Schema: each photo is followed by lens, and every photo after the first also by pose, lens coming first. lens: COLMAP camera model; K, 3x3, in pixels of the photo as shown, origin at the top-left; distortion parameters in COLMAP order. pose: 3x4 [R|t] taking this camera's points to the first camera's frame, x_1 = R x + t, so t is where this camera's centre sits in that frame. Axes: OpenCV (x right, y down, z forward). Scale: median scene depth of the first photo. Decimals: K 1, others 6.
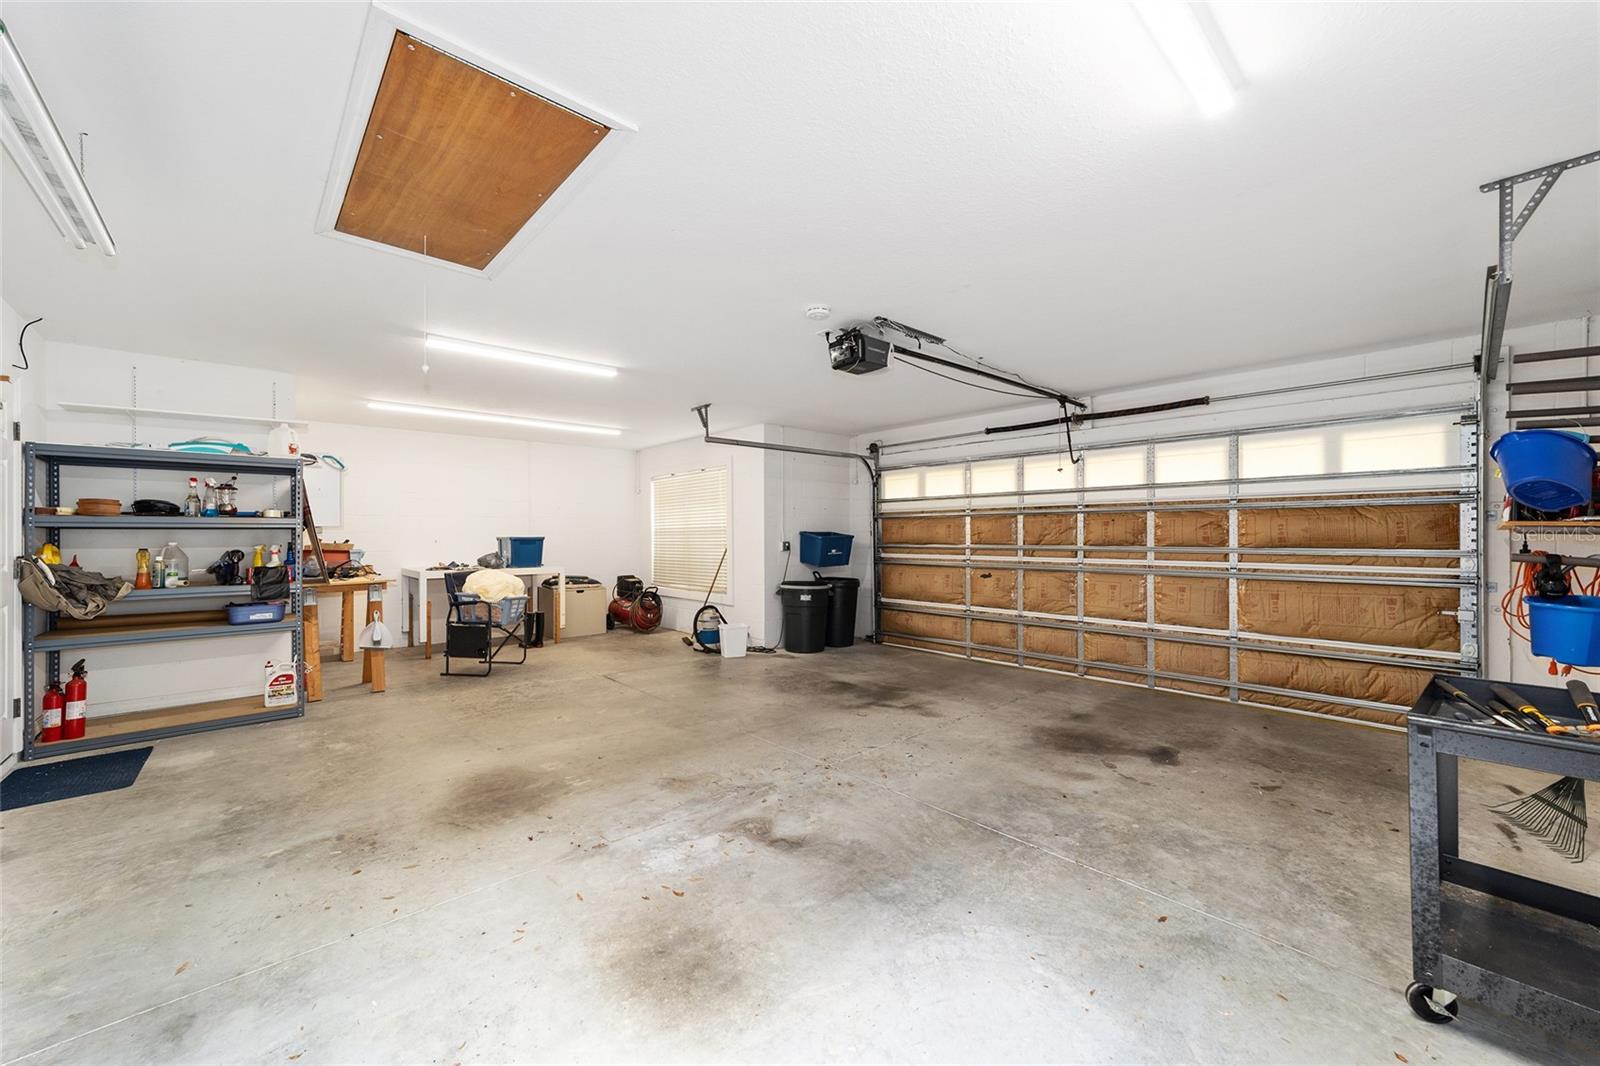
lens RADIAL K [[611.0, 0, 794.4], [0, 611.0, 535.6], [0, 0, 1]] dist [-0.015706, 0.006981]
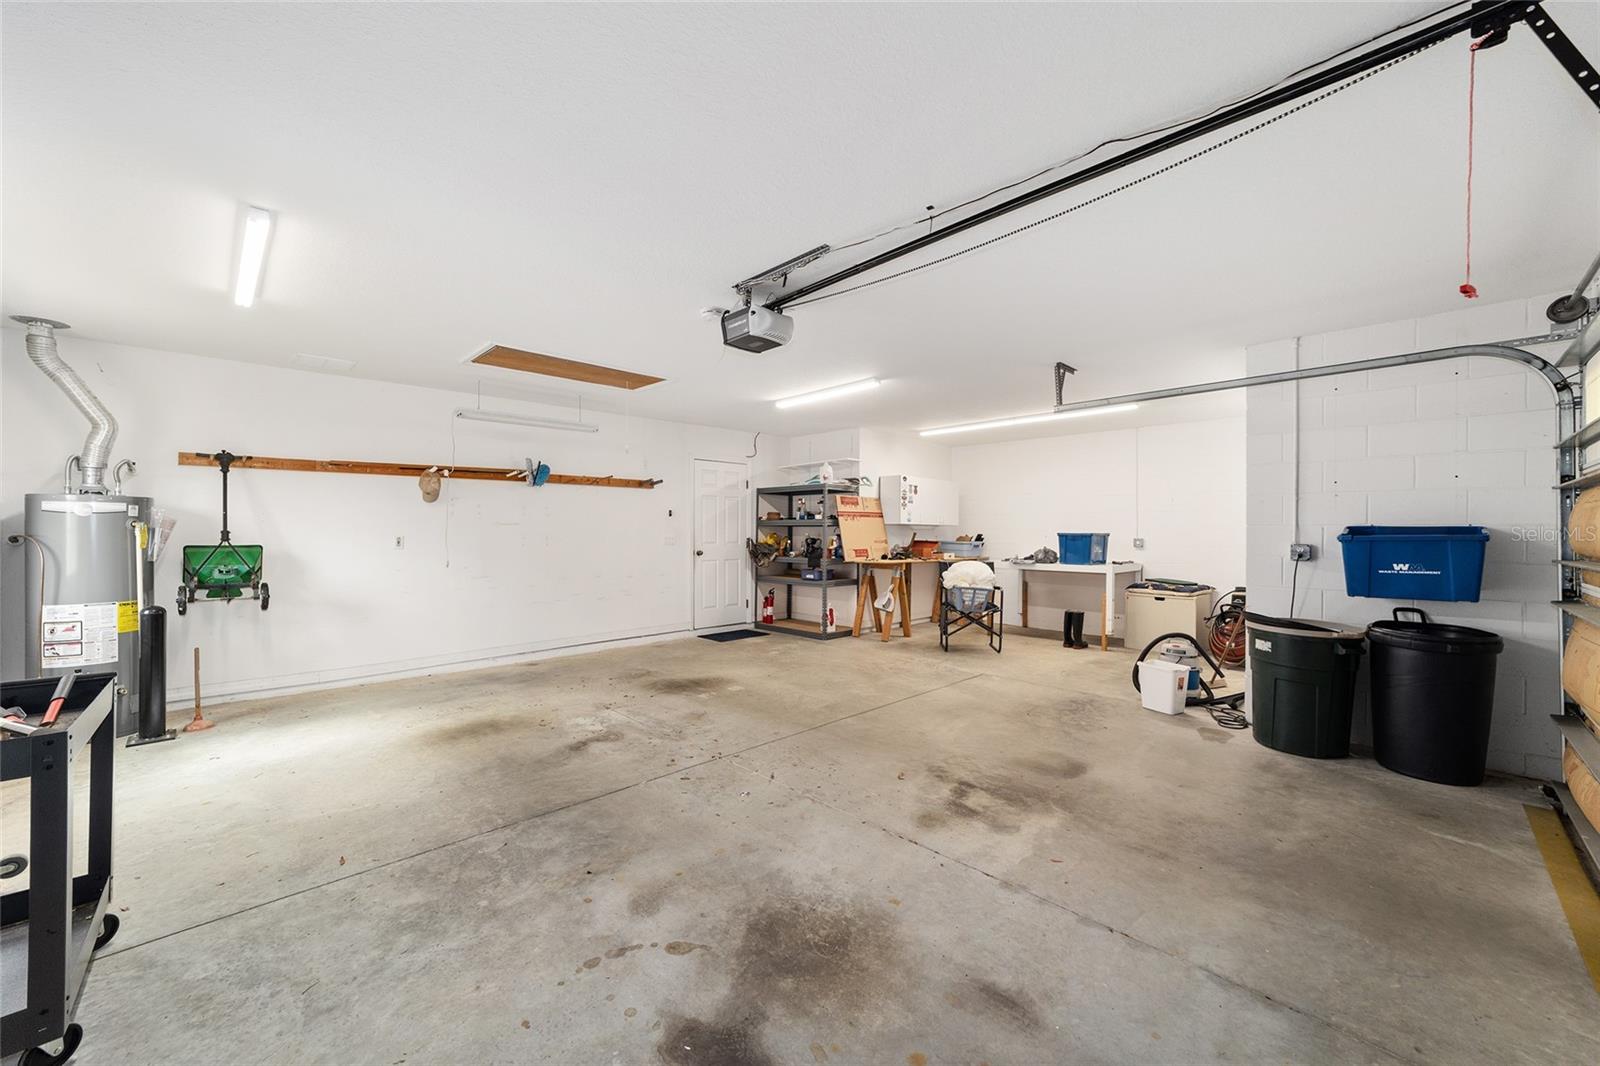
lens RADIAL K [[611.0, 0, 794.4], [0, 611.0, 535.6], [0, 0, 1]] dist [-0.015706, 0.006981]
pose [[0.046738, 0.009867, -0.998858, 1.192979], [-0.004571, 0.999943, 0.009664, -0.001405], [0.998897, 0.004114, 0.046781, 1.199772]]
